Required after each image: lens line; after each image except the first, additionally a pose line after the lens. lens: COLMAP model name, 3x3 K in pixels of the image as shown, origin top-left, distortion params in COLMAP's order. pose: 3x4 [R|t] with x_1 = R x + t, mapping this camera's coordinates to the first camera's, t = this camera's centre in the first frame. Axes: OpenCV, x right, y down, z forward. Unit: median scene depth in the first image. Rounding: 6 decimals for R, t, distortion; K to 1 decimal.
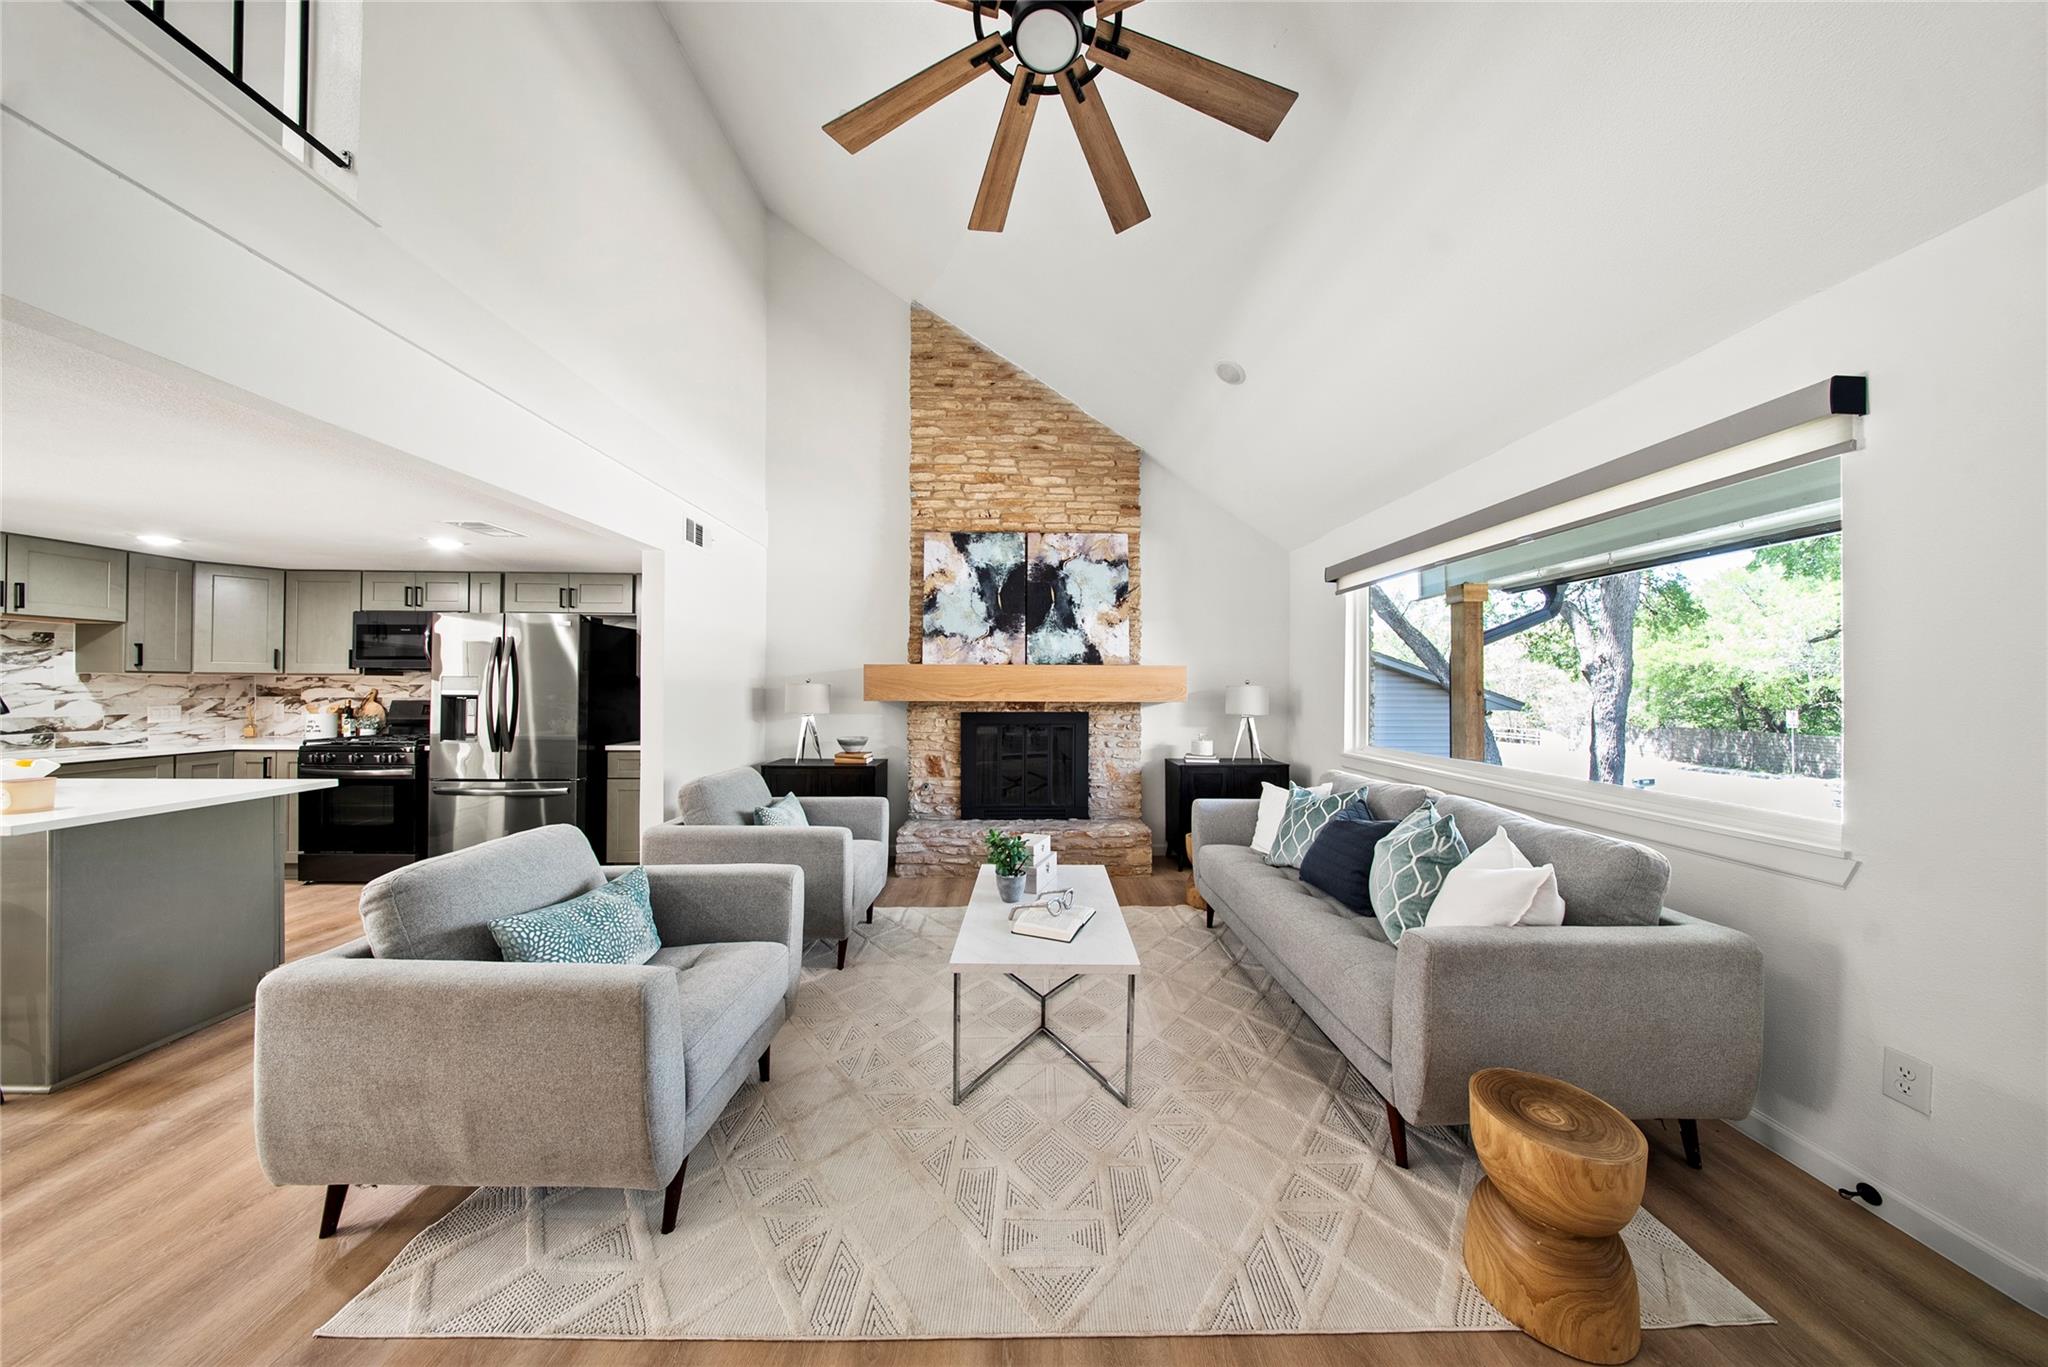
lens RADIAL K [[615.8, 0, 1027.7], [0, 615.8, 676.5], [0, 0, 1]] dist [0.003481, -0.001722]
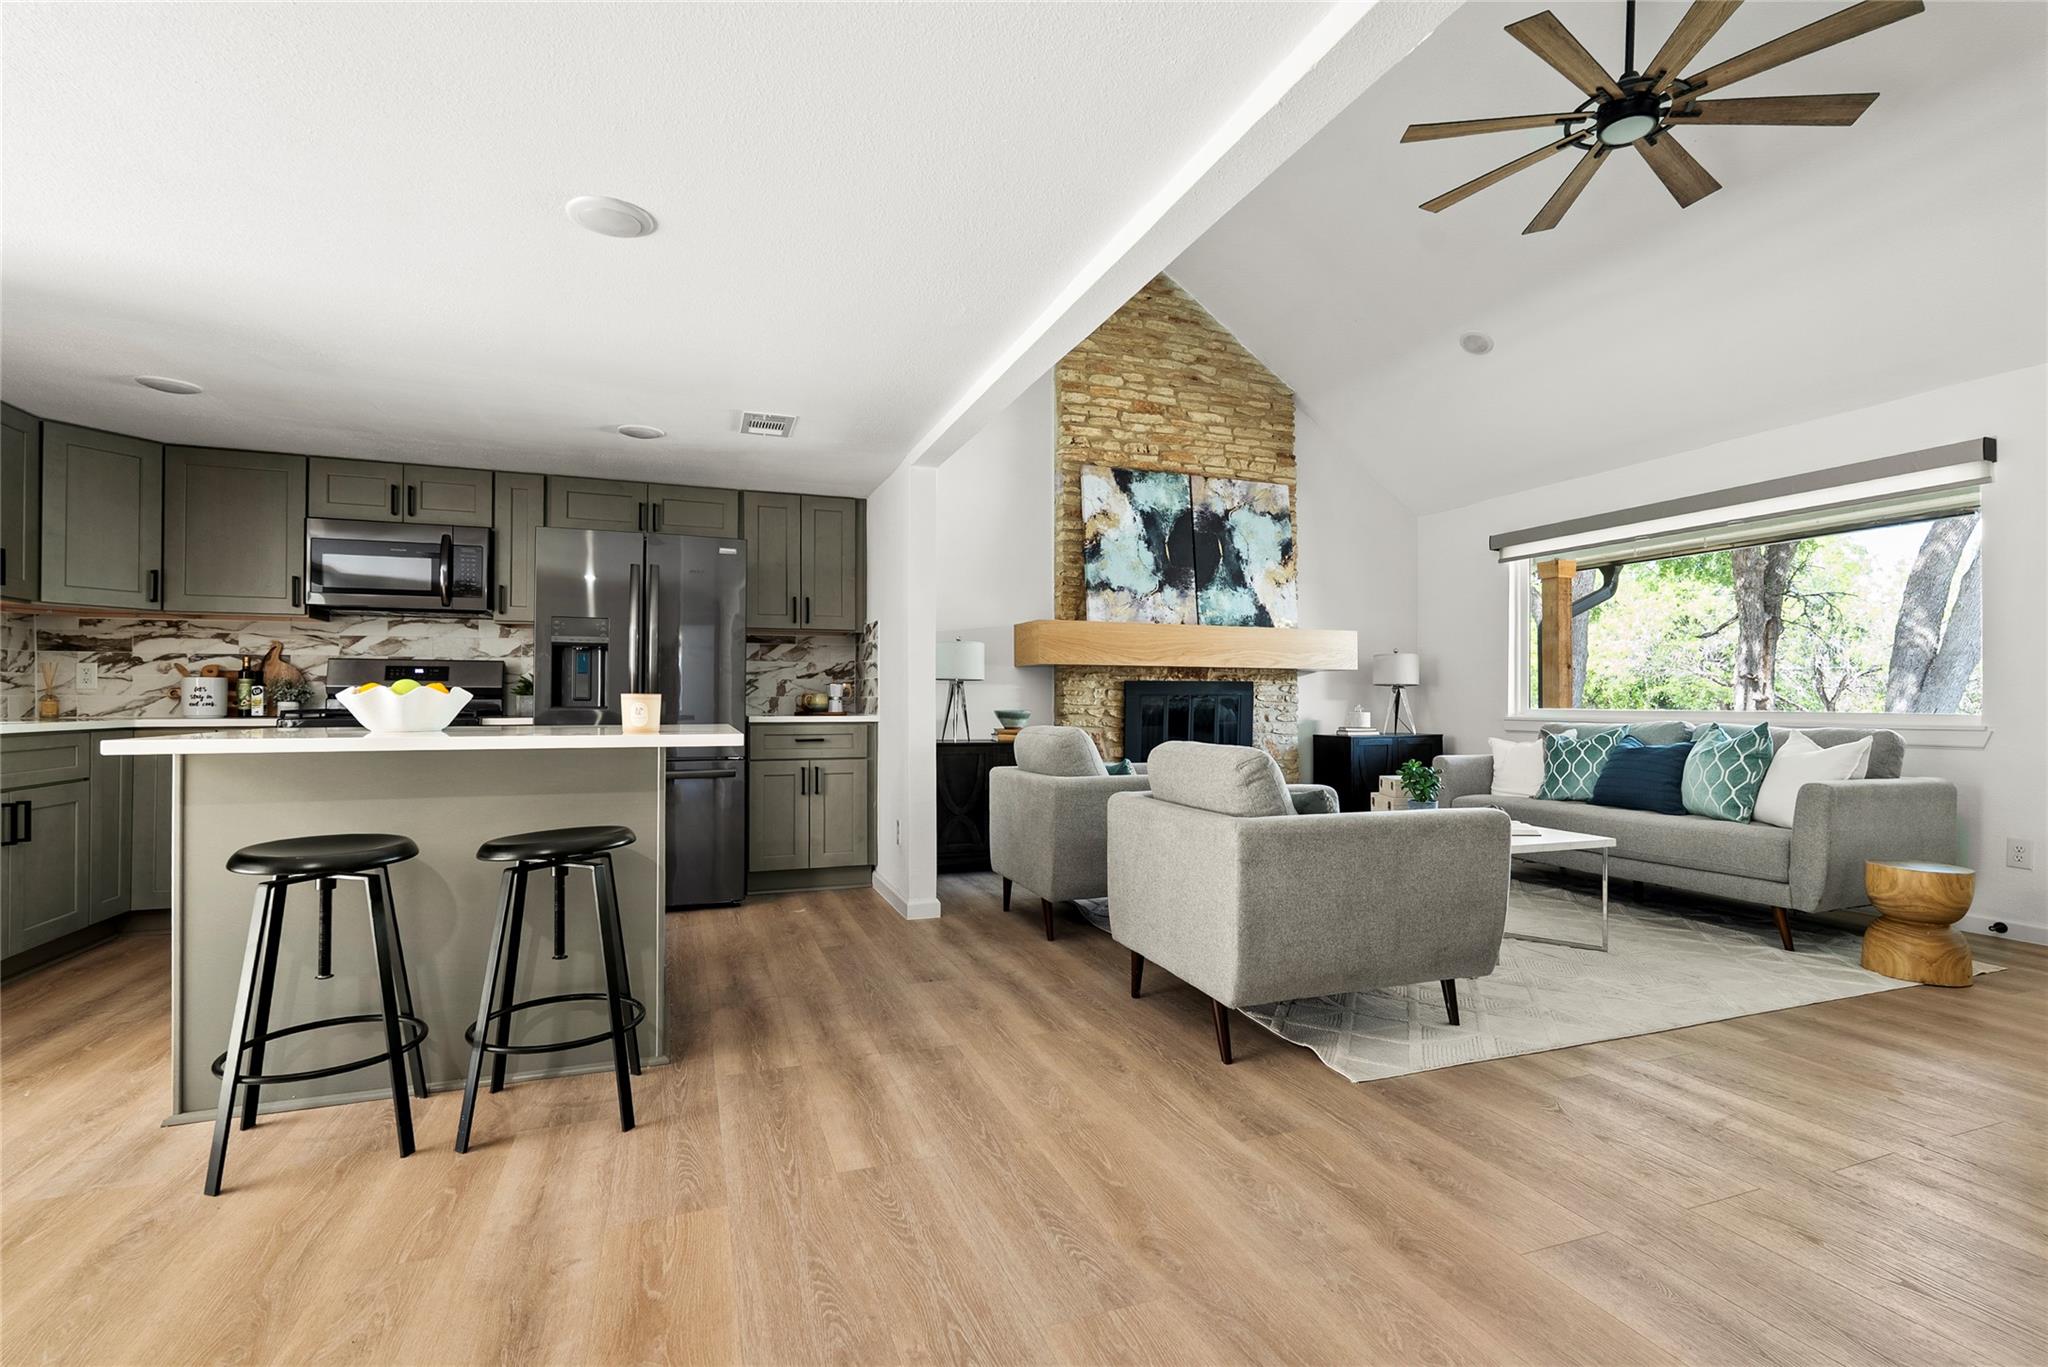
lens RADIAL K [[916.9, 0, 1027.0], [0, 916.9, 695.8], [0, 0, 1]] dist [-0.007353, 0.001841]
pose [[0.943116, -0.000571, 0.332463, -0.658919], [-0.004029, 0.999905, 0.013148, 0.063351], [-0.332439, -0.013740, 0.943025, -0.153797]]
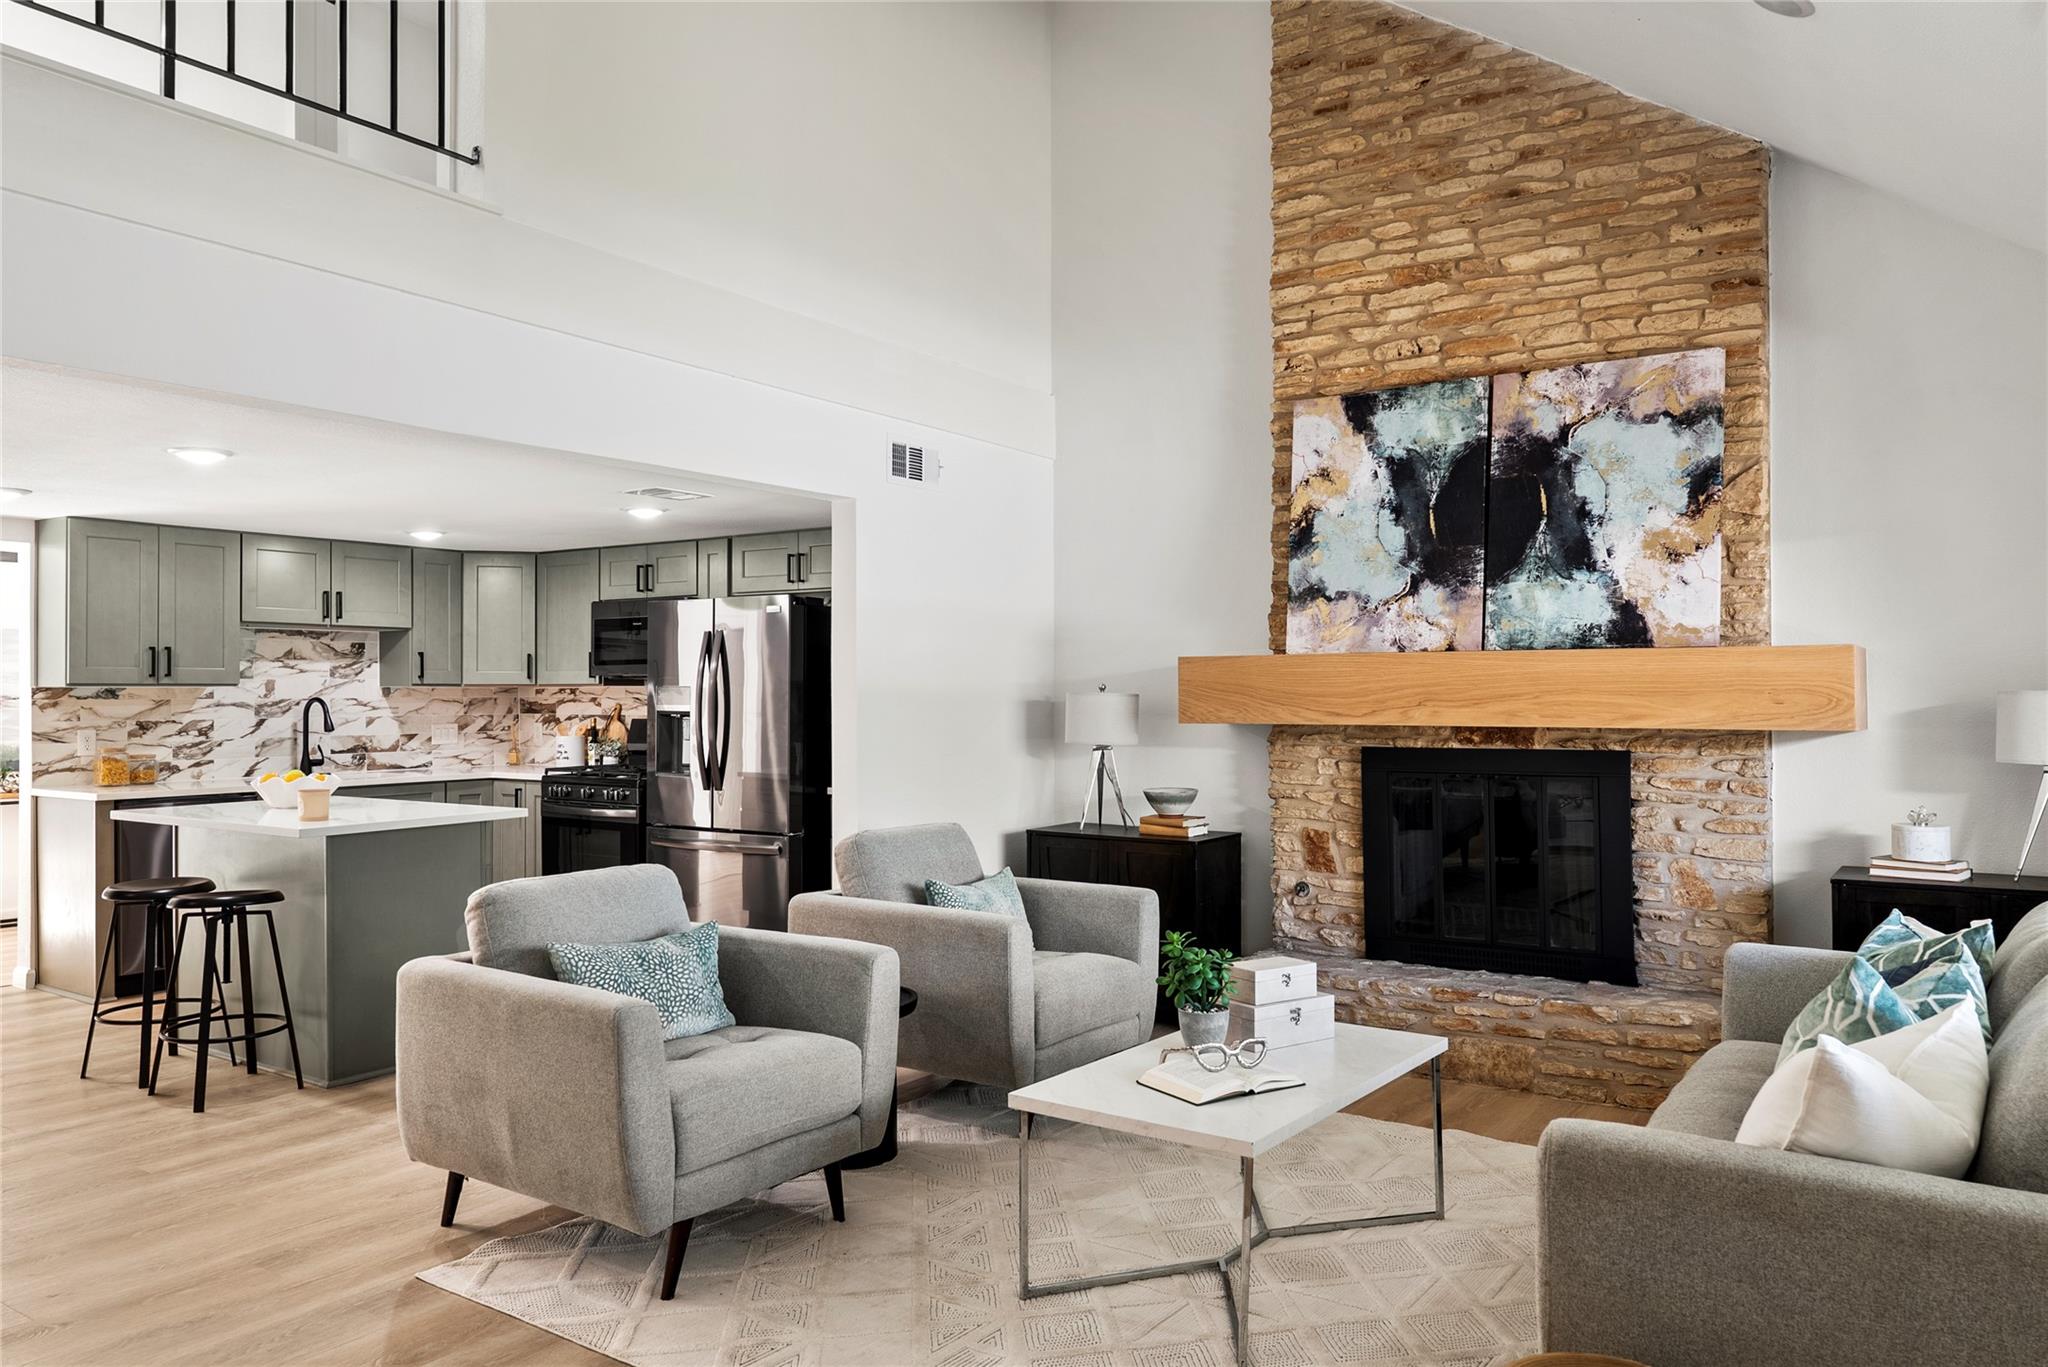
lens RADIAL K [[1425.8, 0, 1015.6], [0, 1425.8, 683.0], [0, 0, 1]] dist [-0.004639, 0.007378]
pose [[0.814600, -0.010955, -0.579920, 0.343189], [0.016064, 0.999864, 0.003677, -0.003252], [0.579801, -0.012311, 0.814665, -0.129778]]
